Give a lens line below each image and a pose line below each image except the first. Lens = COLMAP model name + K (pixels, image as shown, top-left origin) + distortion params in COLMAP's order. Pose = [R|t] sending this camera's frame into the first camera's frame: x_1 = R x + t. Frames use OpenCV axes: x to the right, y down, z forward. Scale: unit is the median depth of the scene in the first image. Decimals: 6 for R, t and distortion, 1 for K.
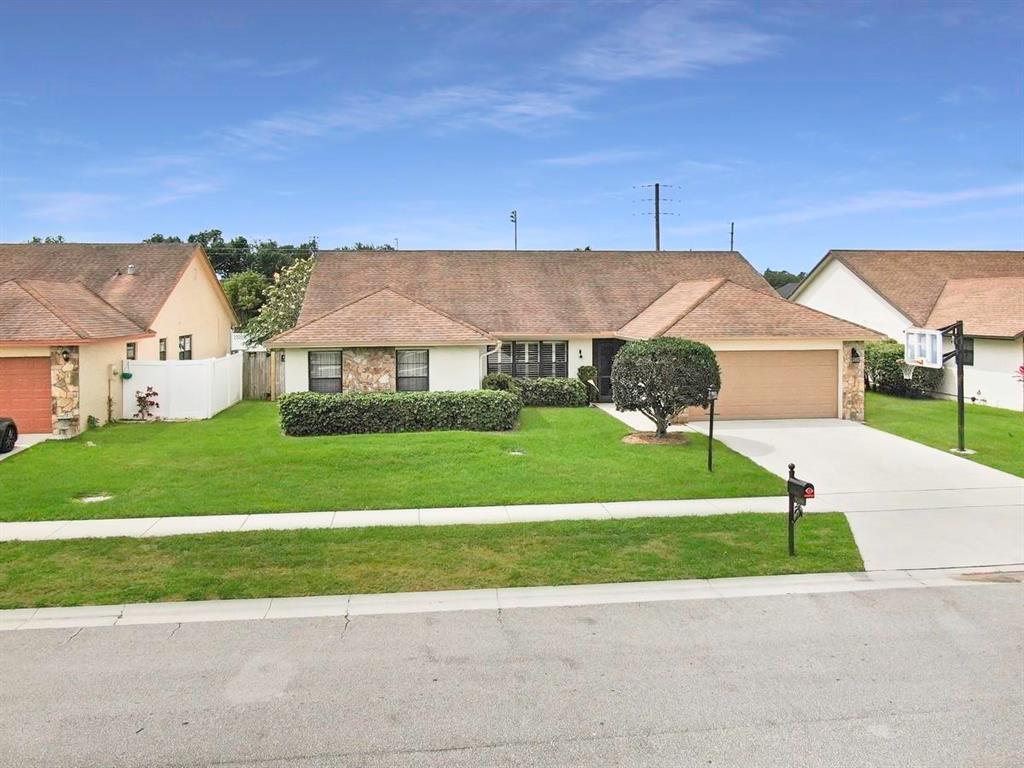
lens RADIAL K [[738.3, 0, 526.1], [0, 738.3, 403.8], [0, 0, 1]] dist [-0.005241, -0.001906]
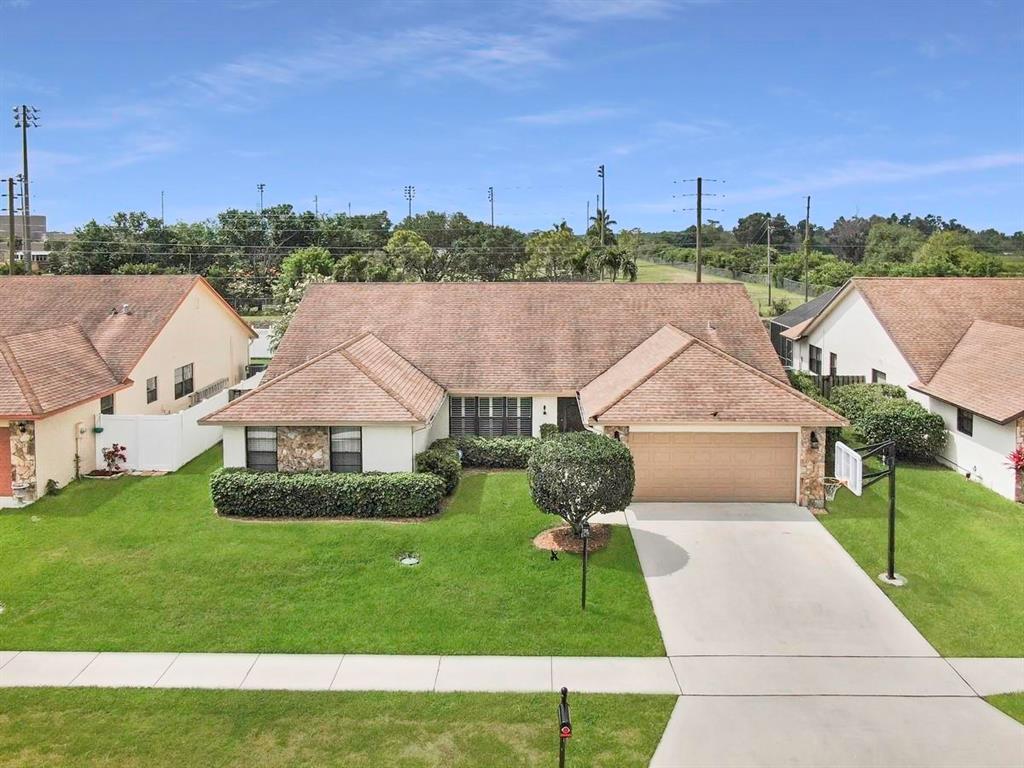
lens RADIAL K [[747.3, 0, 530.3], [0, 747.3, 381.9], [0, 0, 1]] dist [-0.004574, -0.003334]
pose [[0.992428, 0.025620, -0.120125, 0.202109], [-0.021049, 0.999011, 0.039167, -0.167620], [0.121010, -0.036341, 0.991986, 0.025545]]
